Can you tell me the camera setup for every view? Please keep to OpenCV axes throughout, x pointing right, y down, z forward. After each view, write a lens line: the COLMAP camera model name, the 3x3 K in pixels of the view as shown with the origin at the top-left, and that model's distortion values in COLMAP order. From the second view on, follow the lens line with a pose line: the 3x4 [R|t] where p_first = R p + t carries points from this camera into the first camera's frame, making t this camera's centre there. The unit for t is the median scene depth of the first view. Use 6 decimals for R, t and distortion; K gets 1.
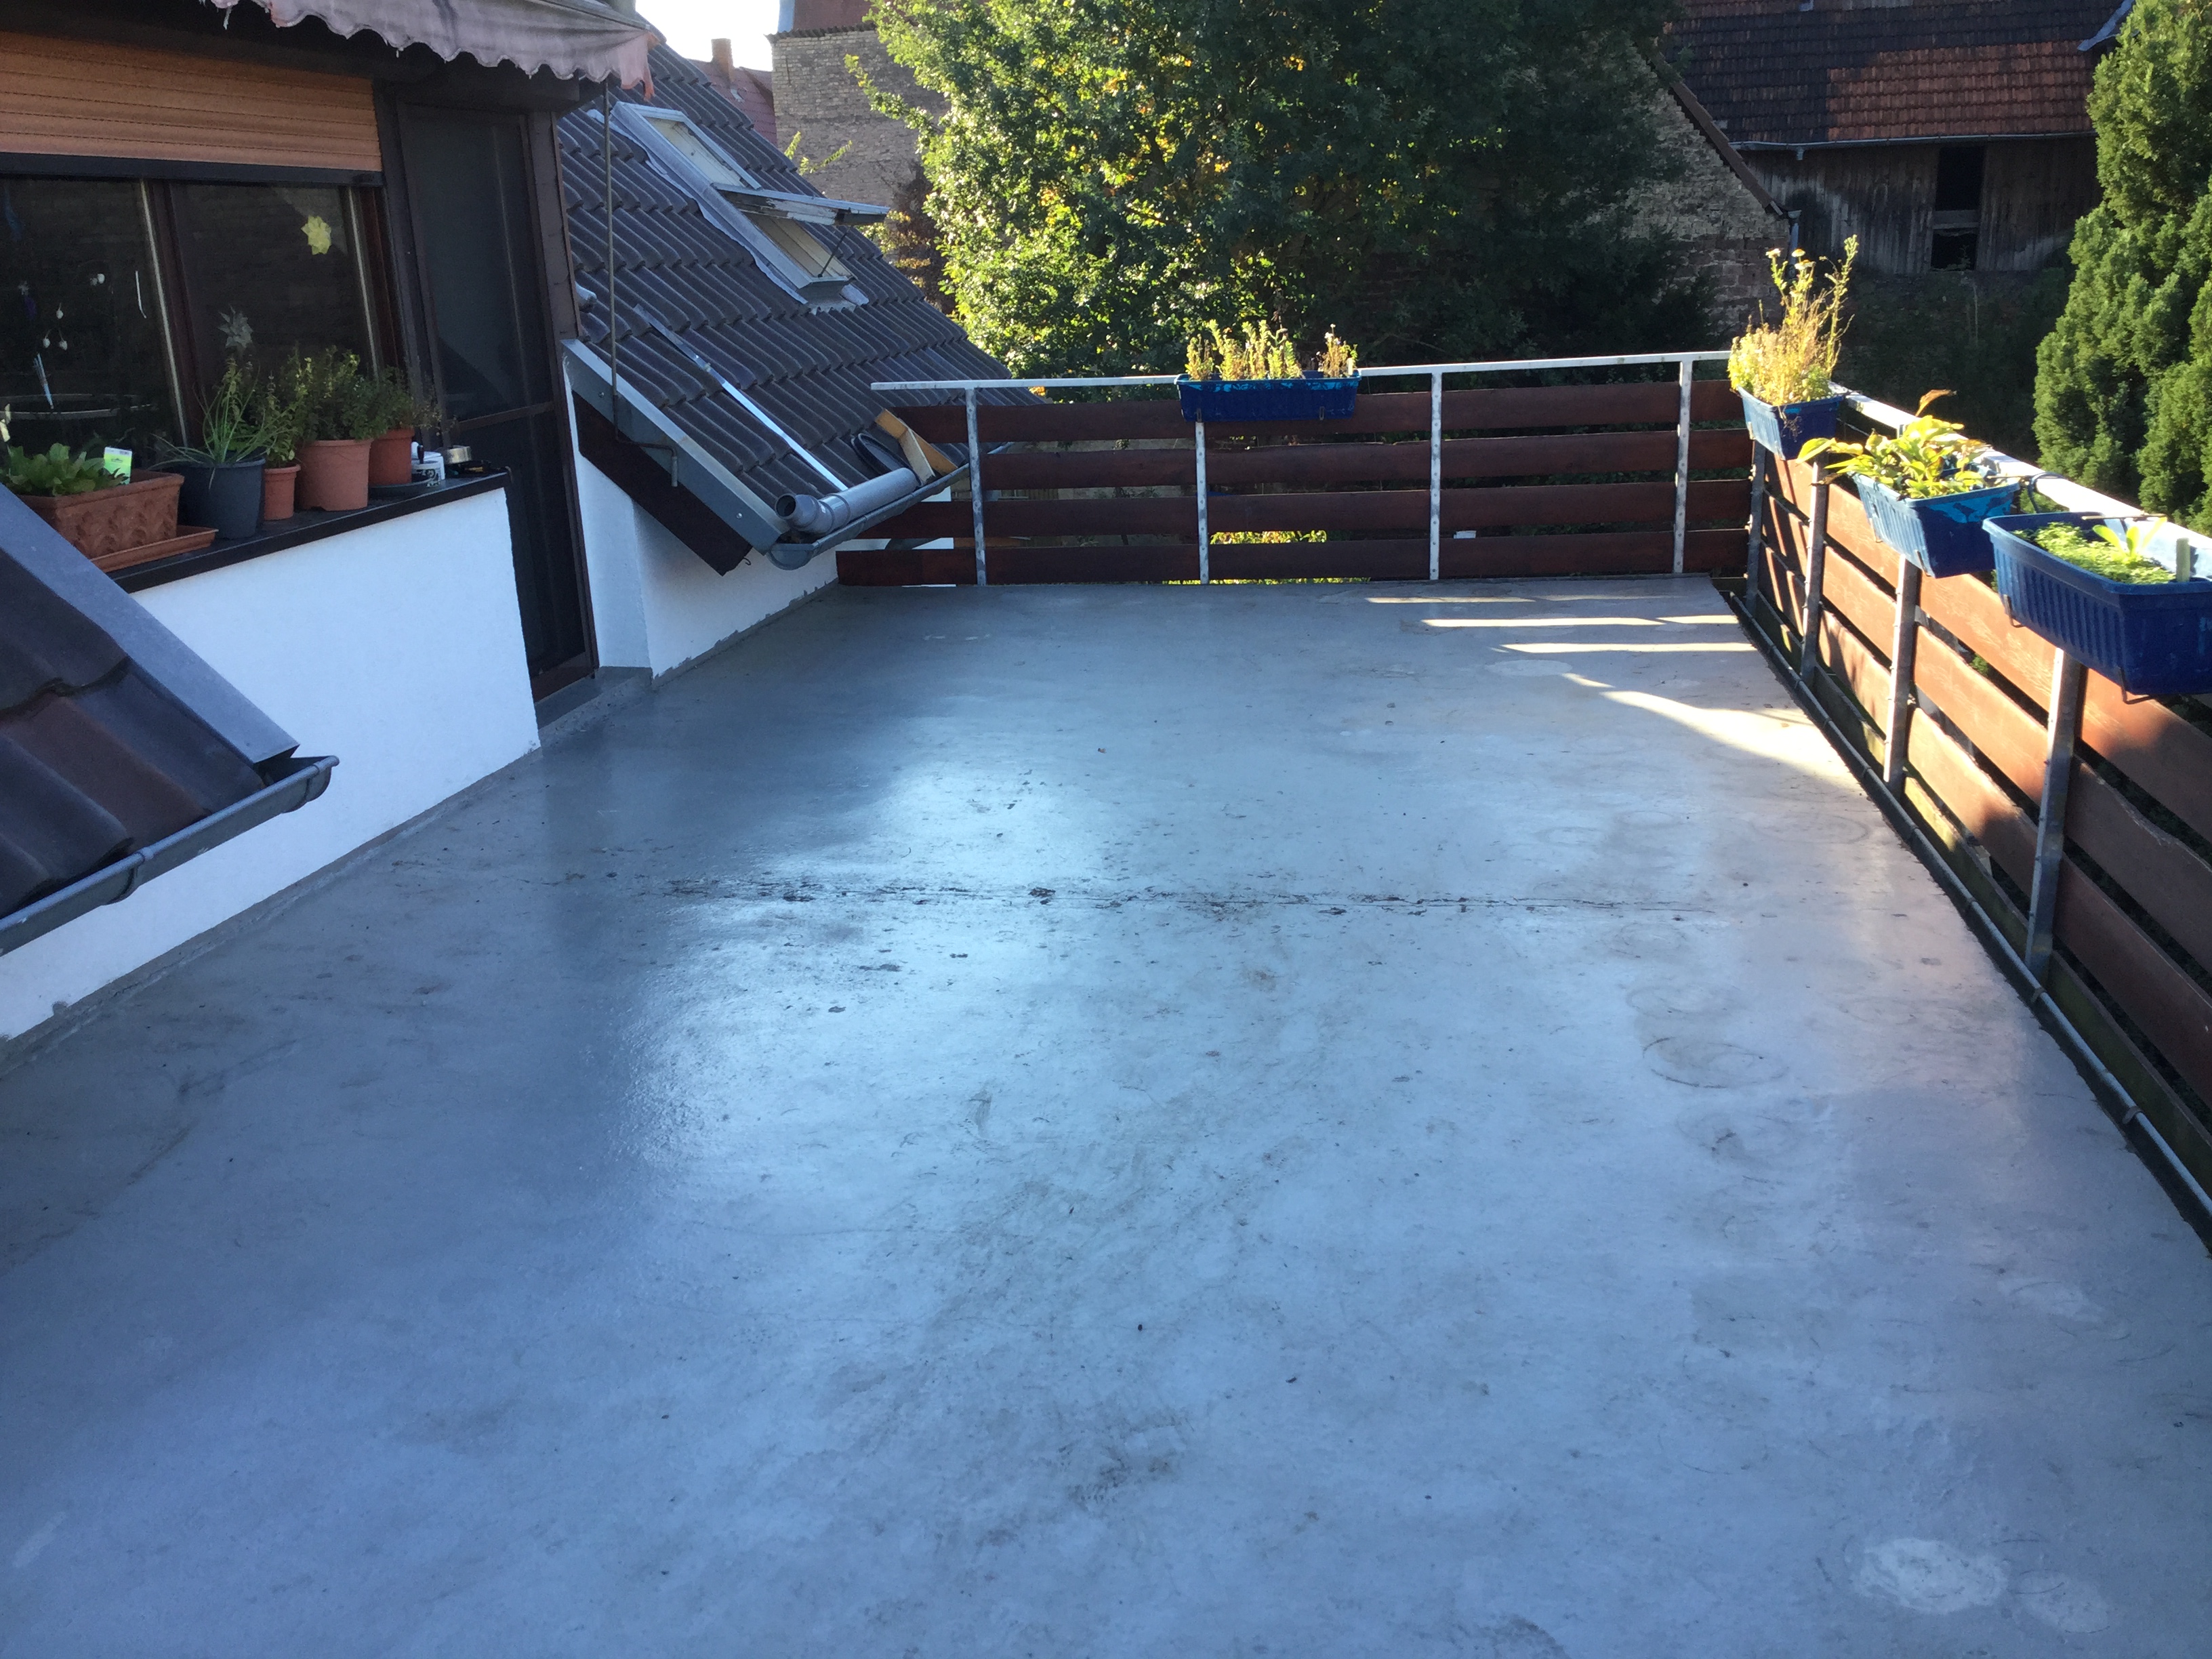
lens RADIAL K [[2026.0, 0, 1106.0], [0, 2026.0, 829.5], [0, 0, 1]] dist [0.093075, -0.152295]
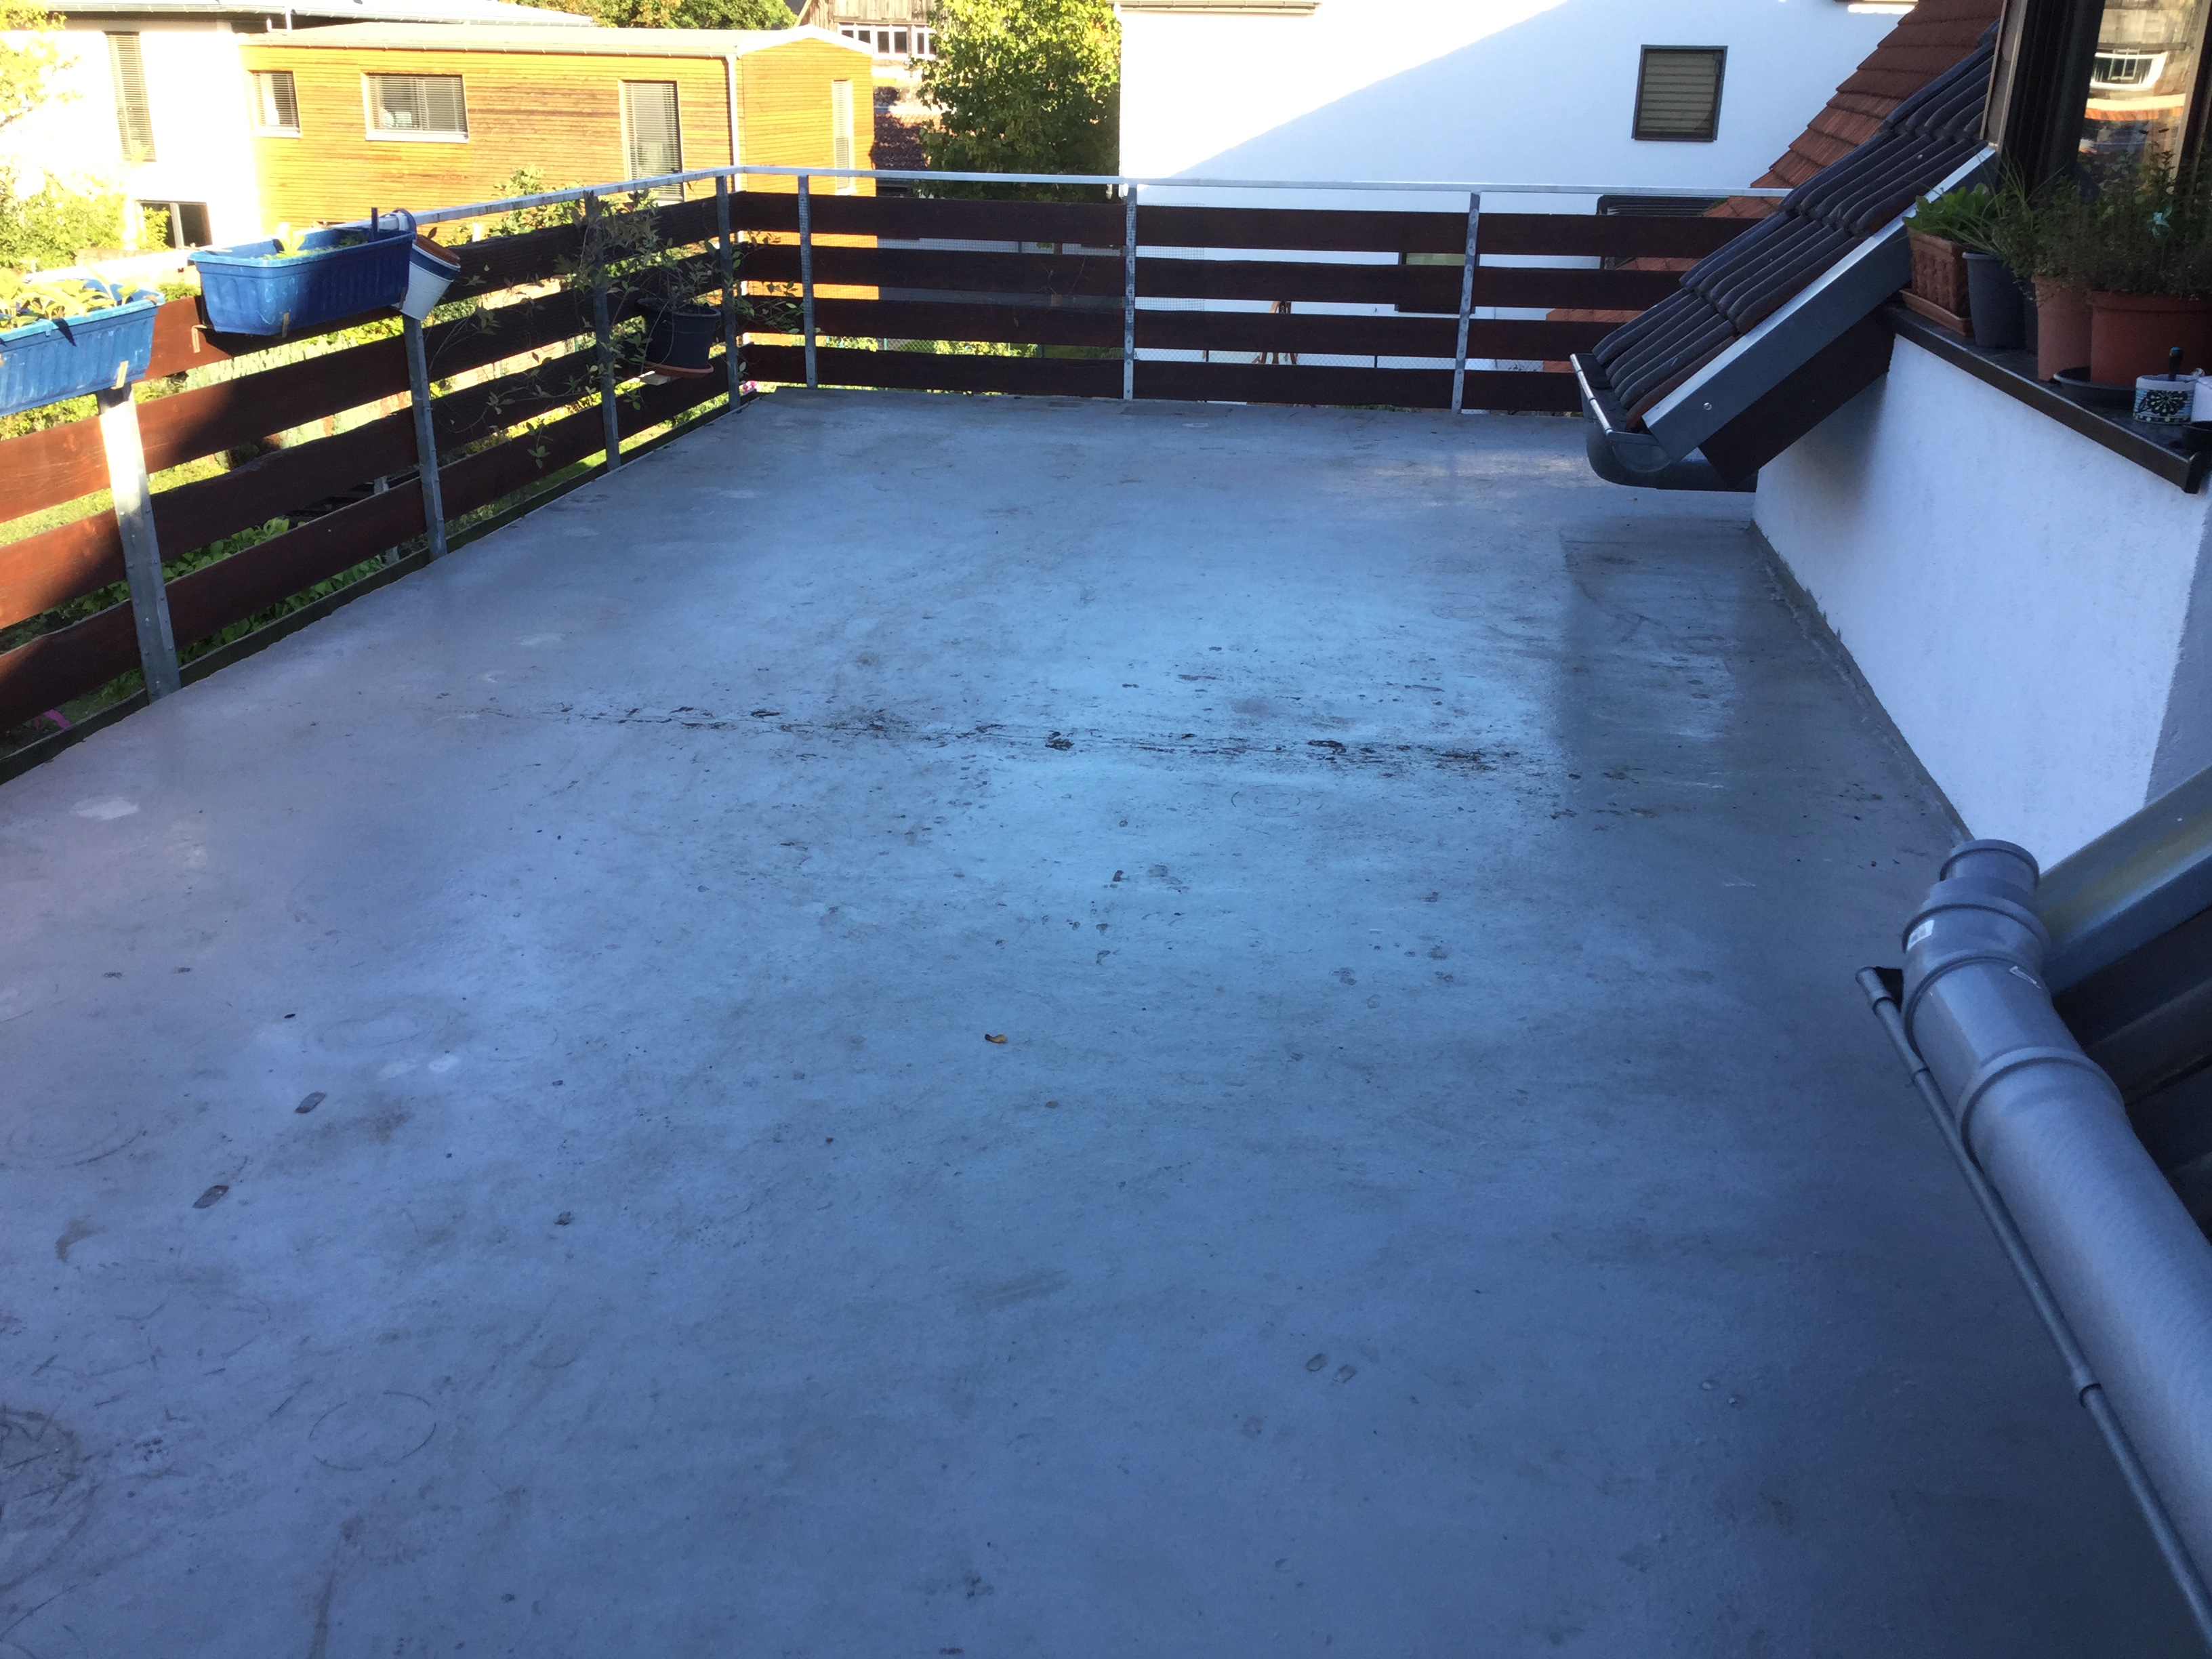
lens RADIAL K [[2010.3, 0, 1106.0], [0, 2010.3, 829.5], [0, 0, 1]] dist [0.051242, 0.001848]
pose [[-0.999588, 0.026796, -0.010308, -0.043563], [0.015228, 0.799203, 0.600868, -0.501768], [0.024340, 0.600463, -0.799282, 1.814404]]
